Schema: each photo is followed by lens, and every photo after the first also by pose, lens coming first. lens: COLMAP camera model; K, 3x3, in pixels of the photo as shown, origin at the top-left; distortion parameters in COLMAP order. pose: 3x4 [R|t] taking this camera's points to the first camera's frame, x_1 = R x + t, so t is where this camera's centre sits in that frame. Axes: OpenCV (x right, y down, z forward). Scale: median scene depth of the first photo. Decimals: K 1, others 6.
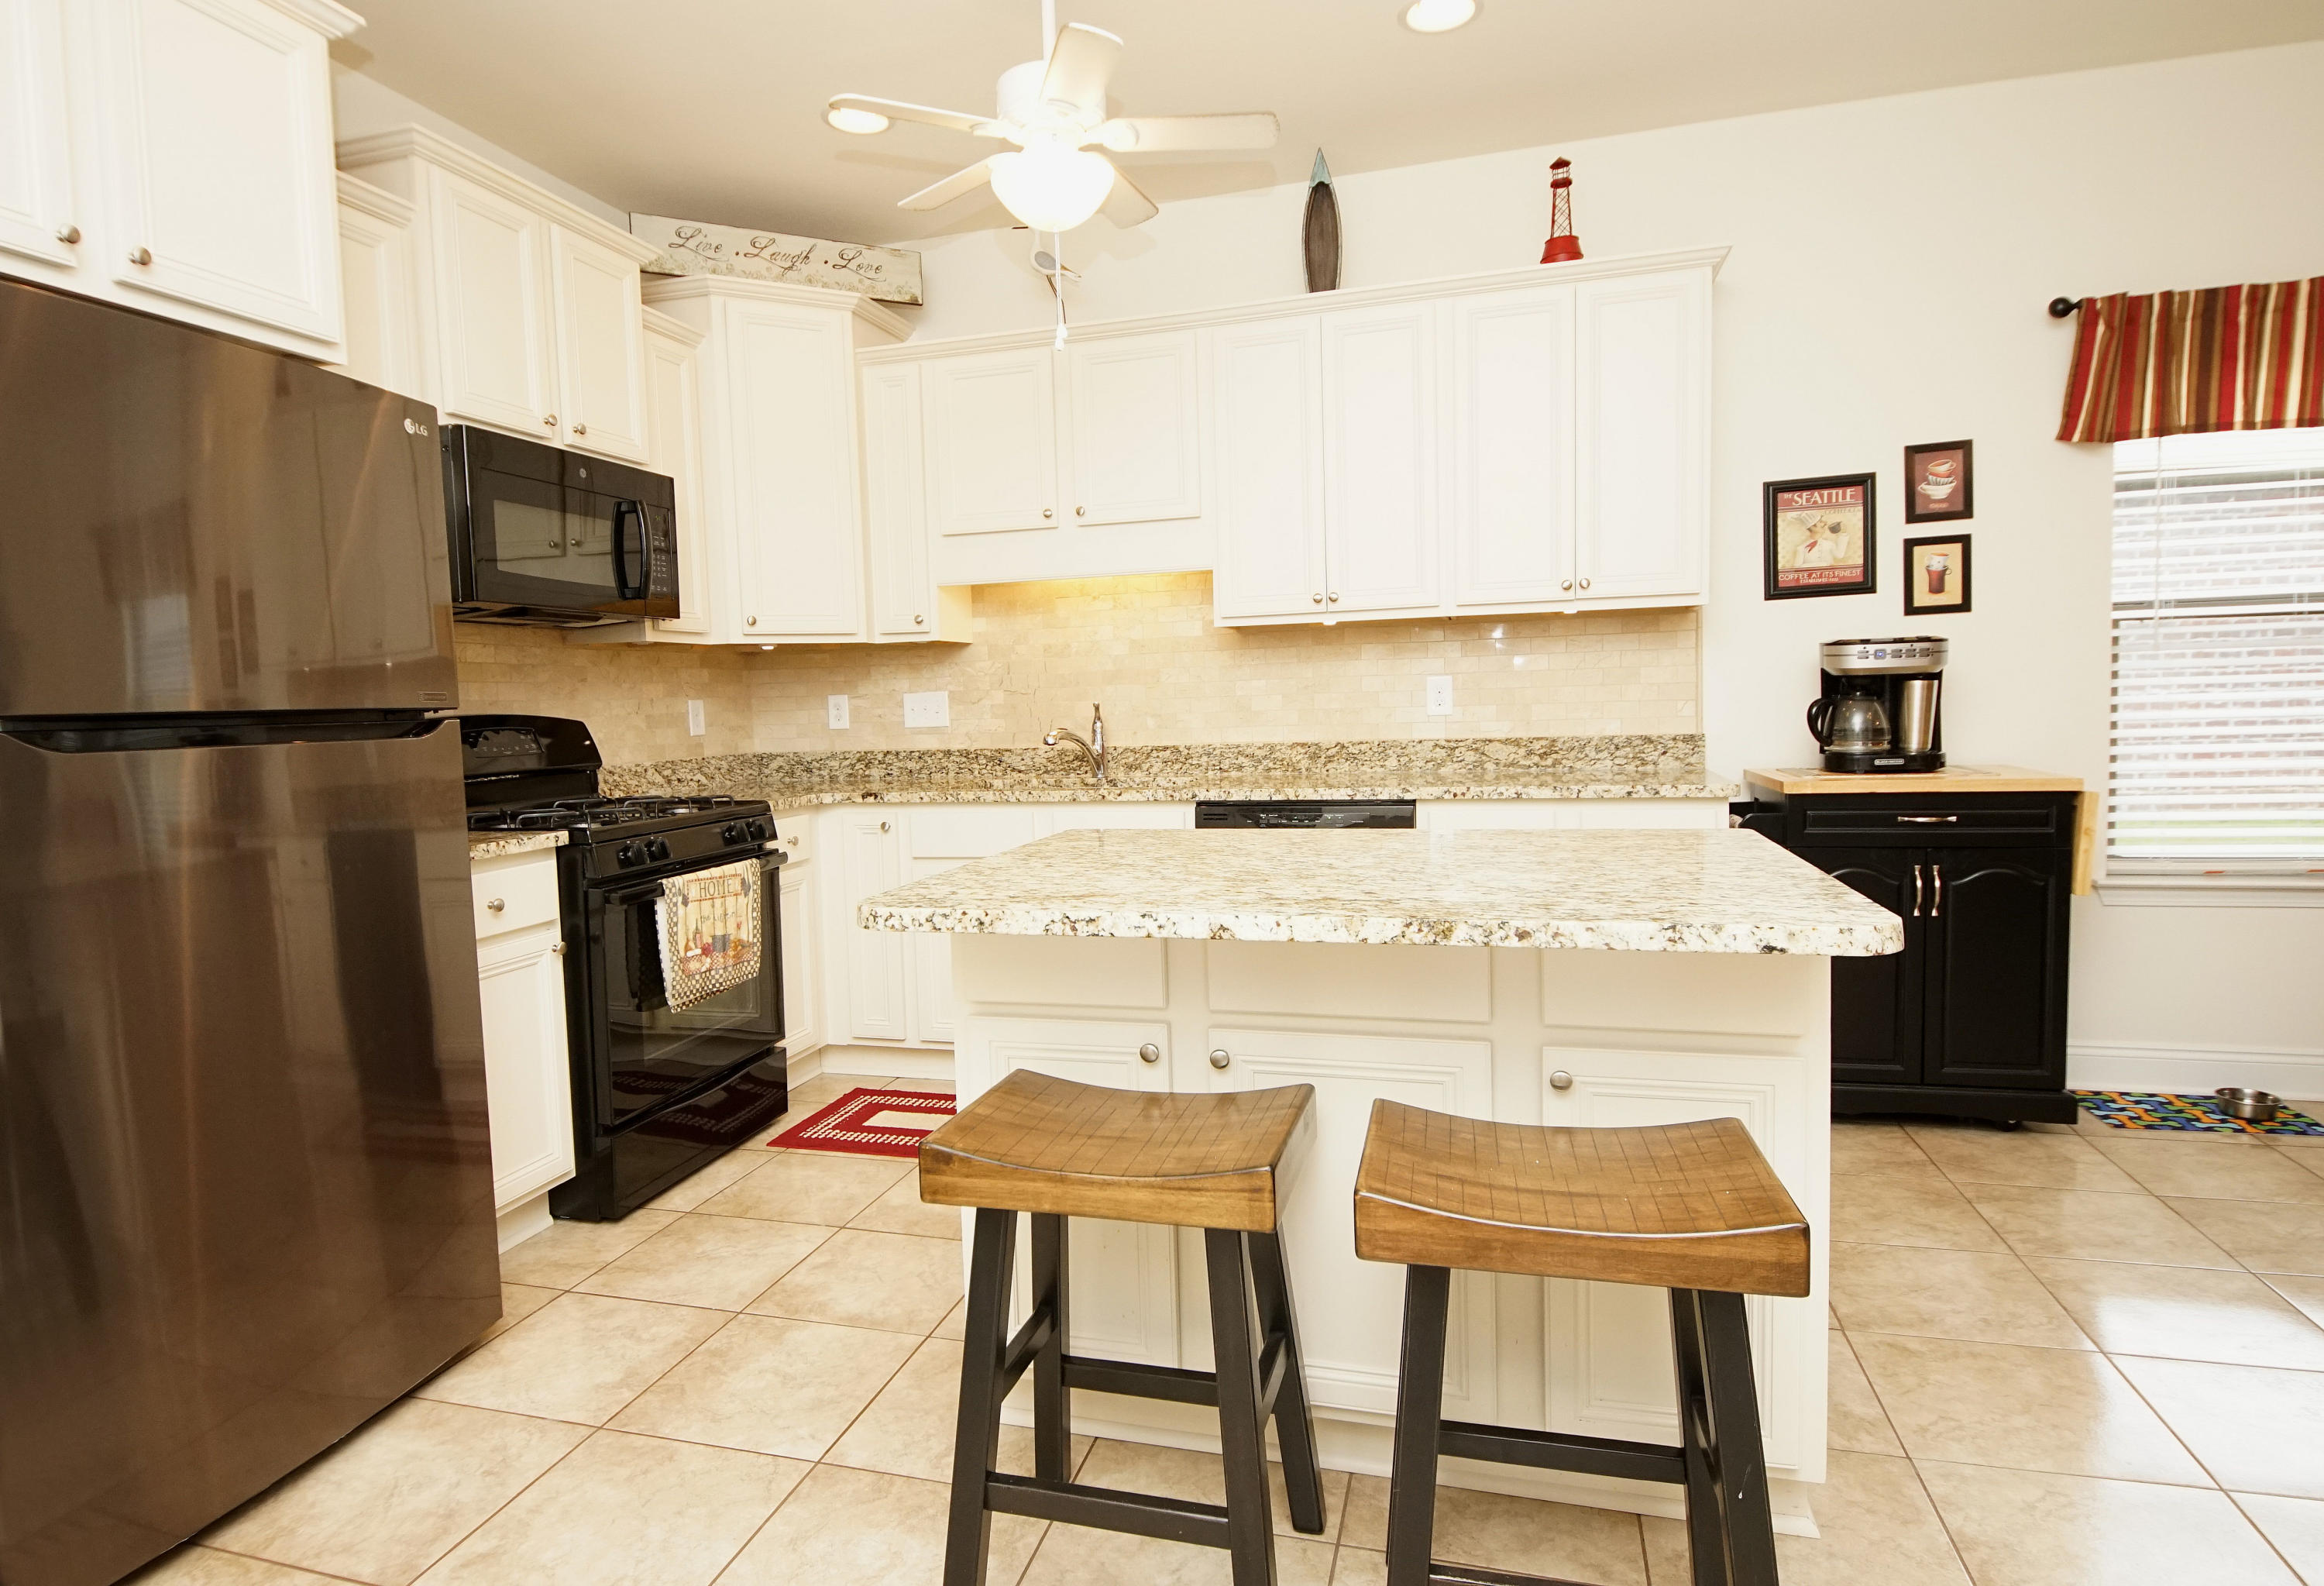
lens RADIAL K [[1272.4, 0, 1118.8], [0, 1272.4, 784.8], [0, 0, 1]] dist [0.031744, -0.031574]
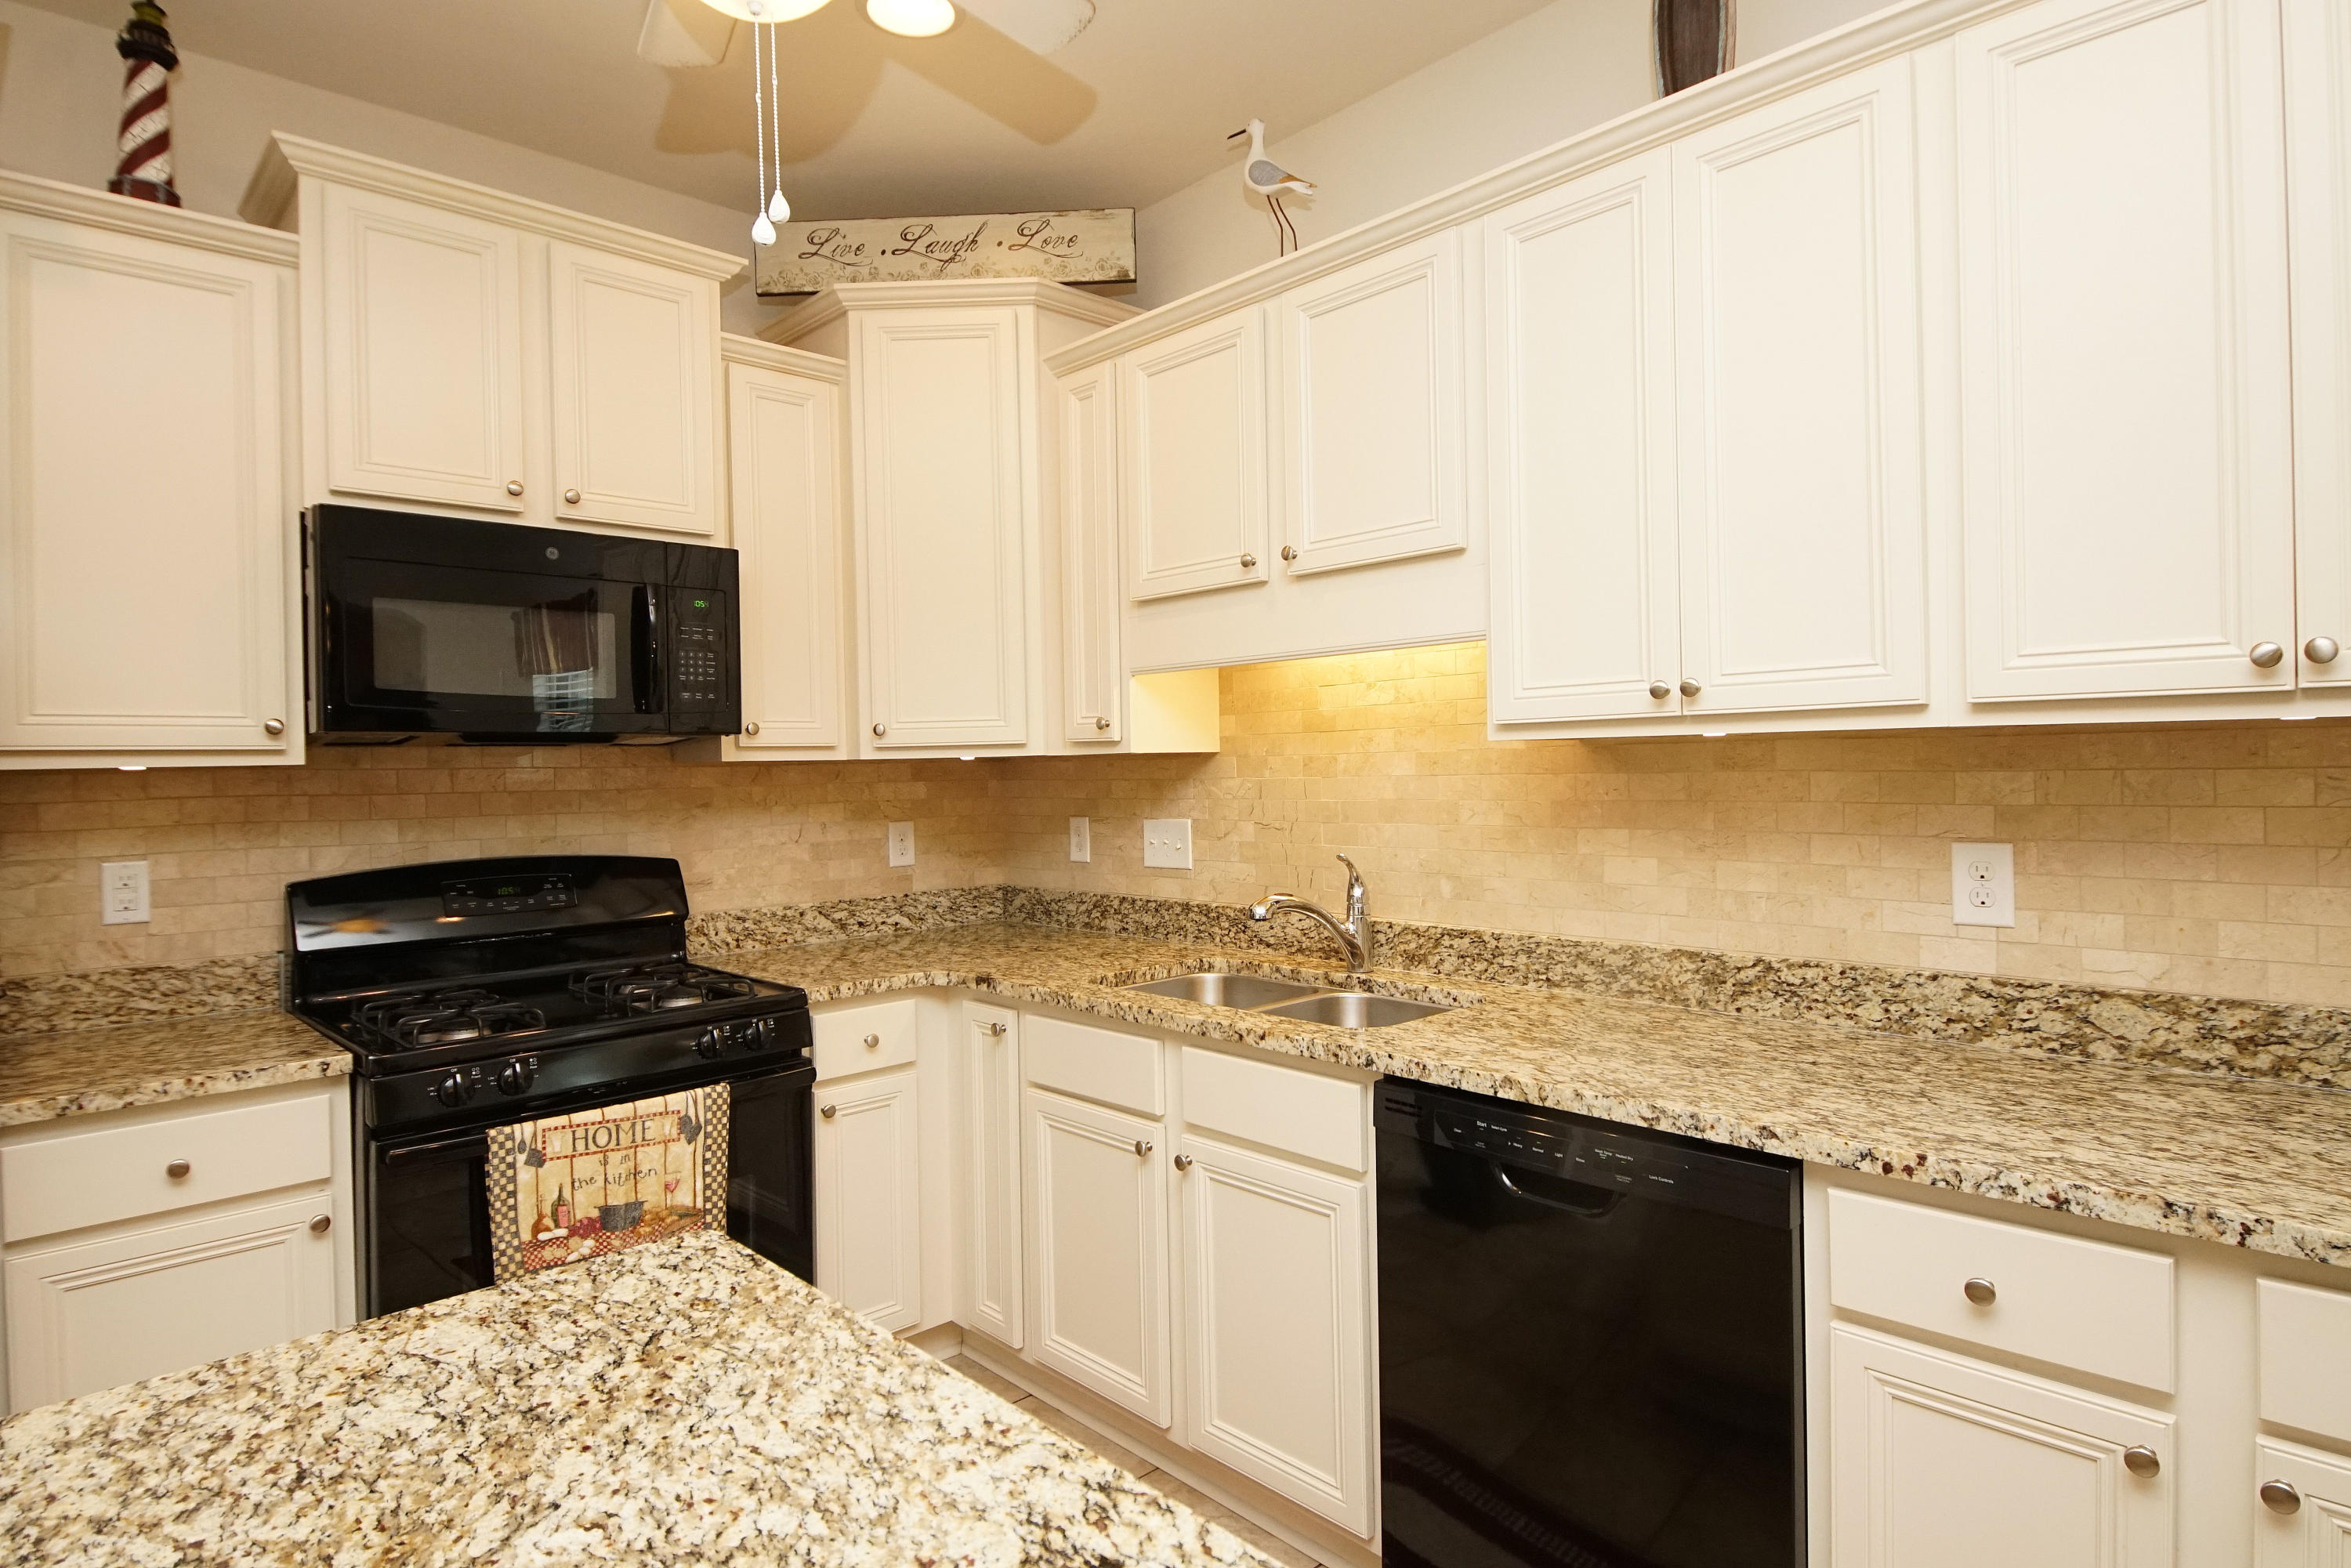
lens RADIAL K [[1258.3, 0, 1160.7], [0, 1258.3, 770.2], [0, 0, 1]] dist [0.032992, -0.031712]
pose [[0.864710, 0.015756, -0.502025, 0.247068], [-0.041452, 0.998337, -0.040066, -0.088950], [0.500559, 0.055456, 0.863925, 0.481435]]
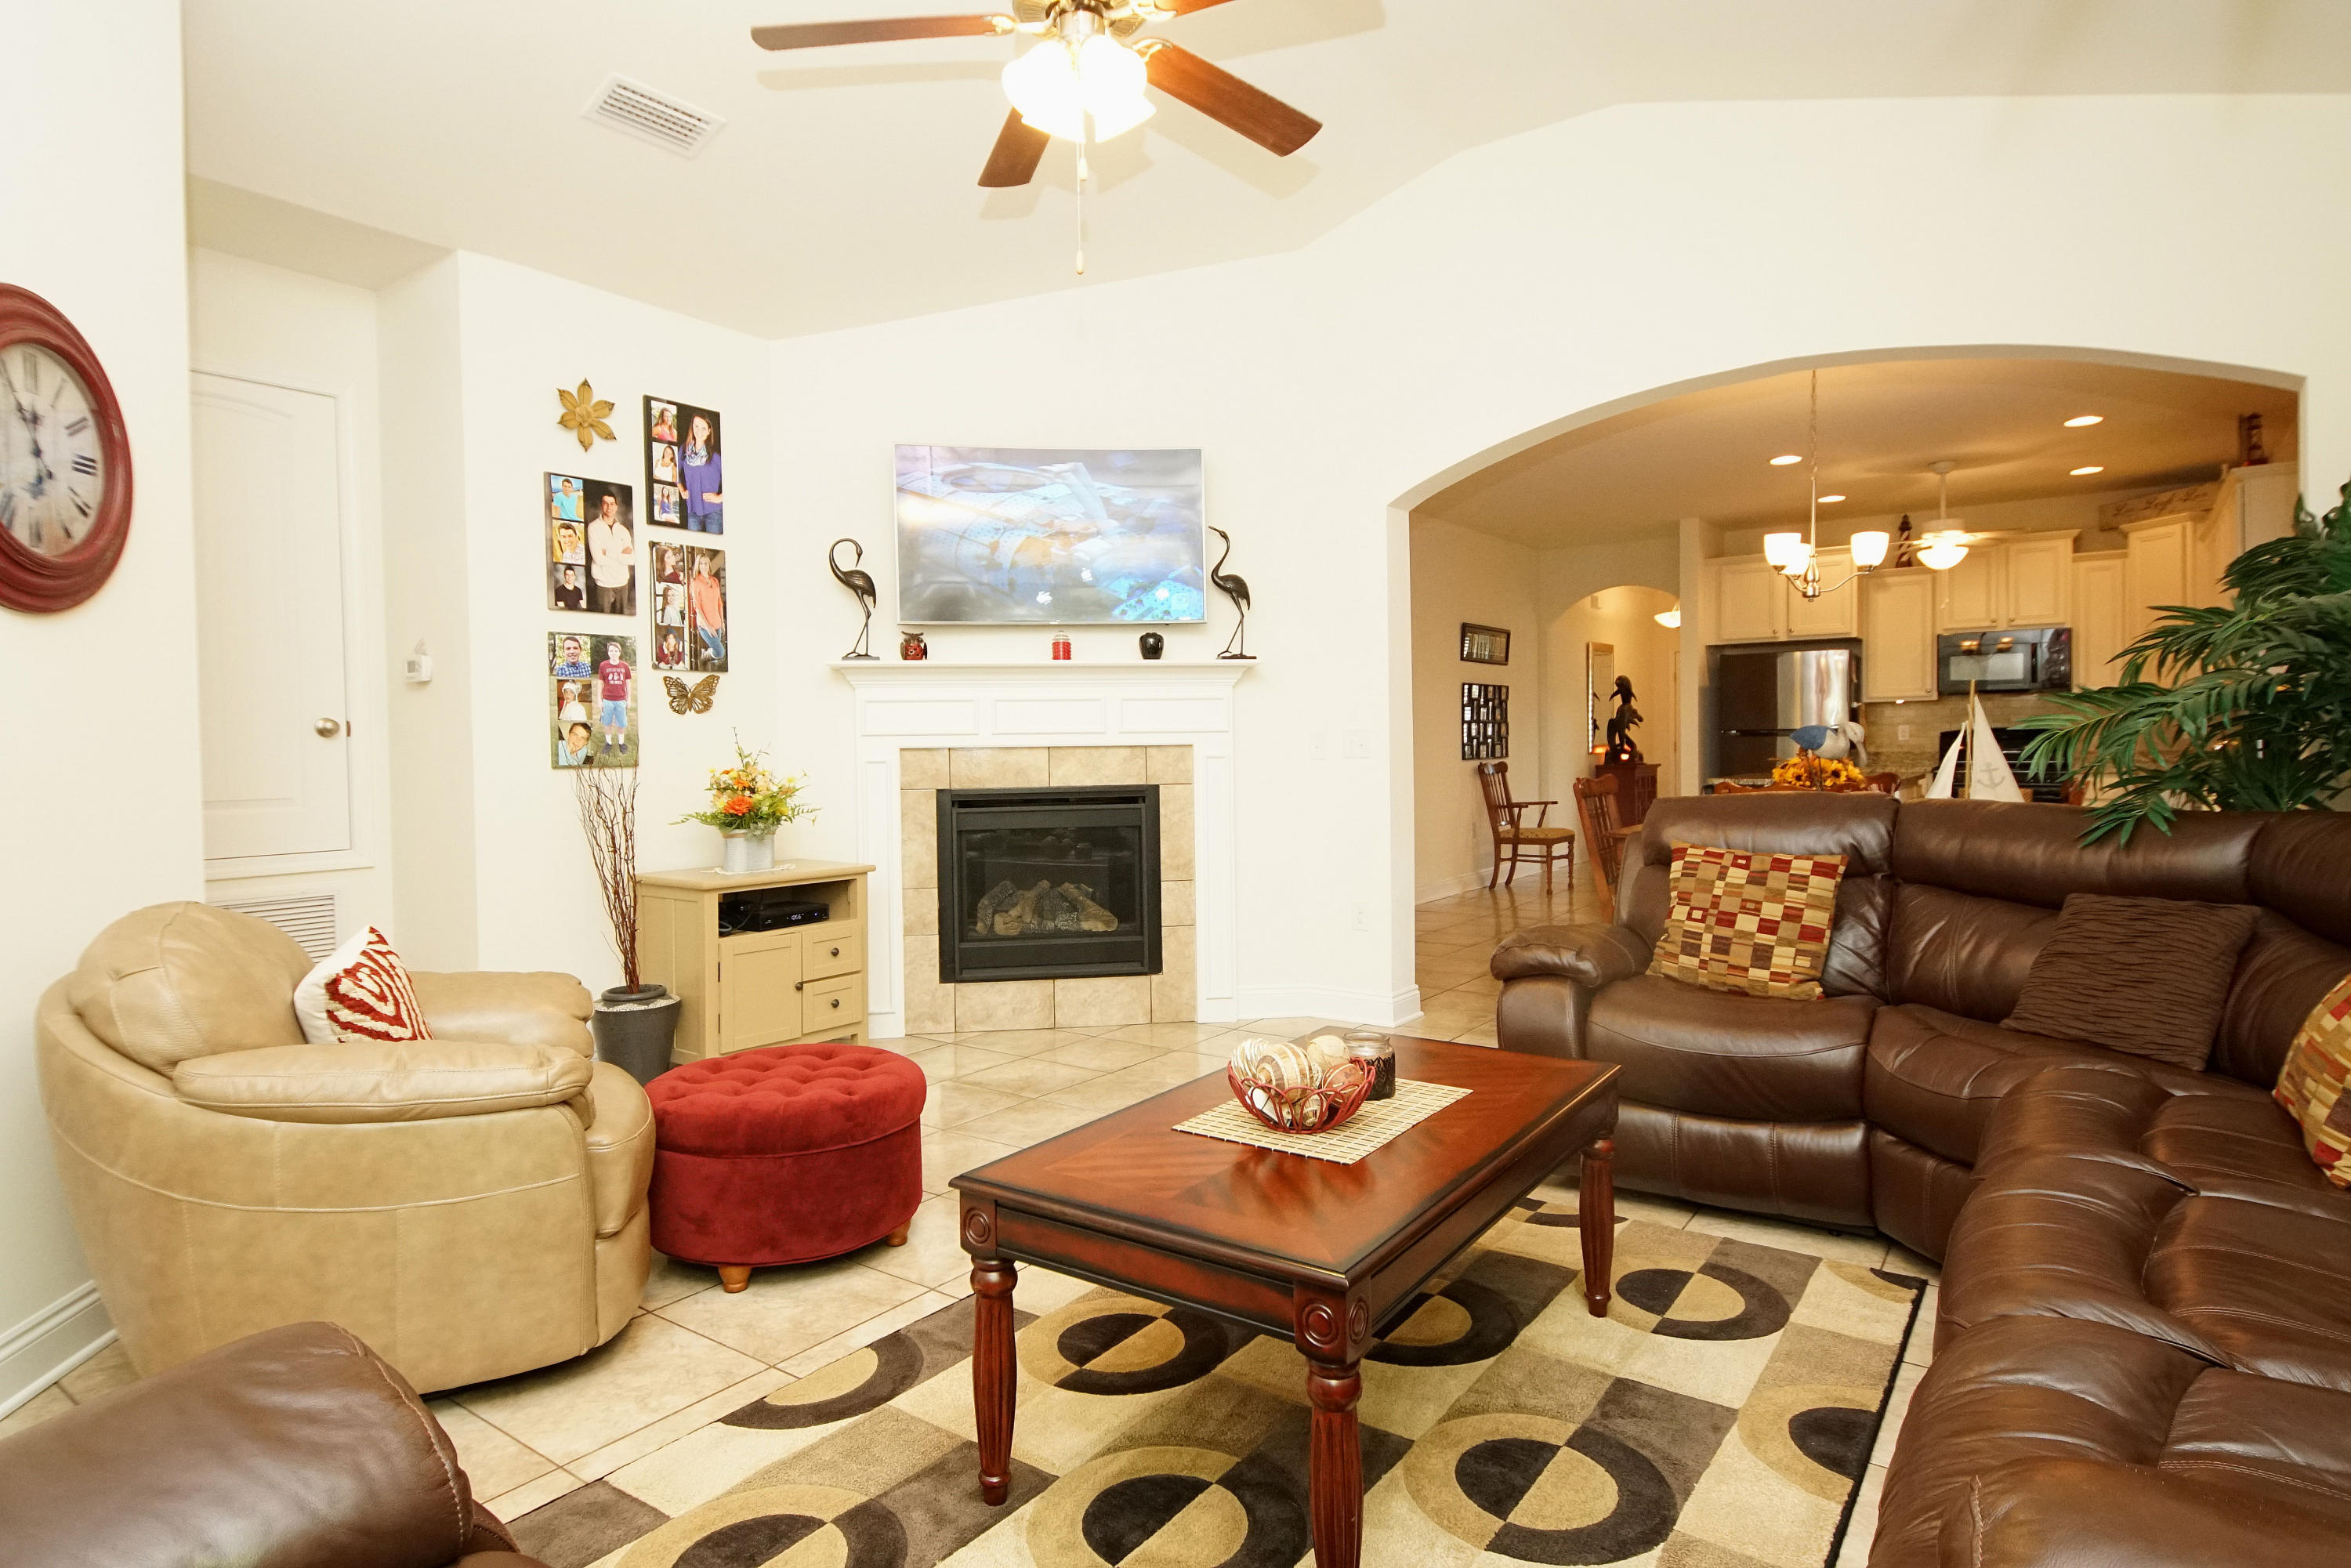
lens RADIAL K [[1258.3, 0, 1161.8], [0, 1258.3, 777.1], [0, 0, 1]] dist [0.032992, -0.031712]
pose [[-0.338875, 0.061086, -0.938846, 2.393782], [-0.038500, 0.996154, 0.078711, -0.085983], [0.940043, 0.062818, -0.335220, 0.233450]]
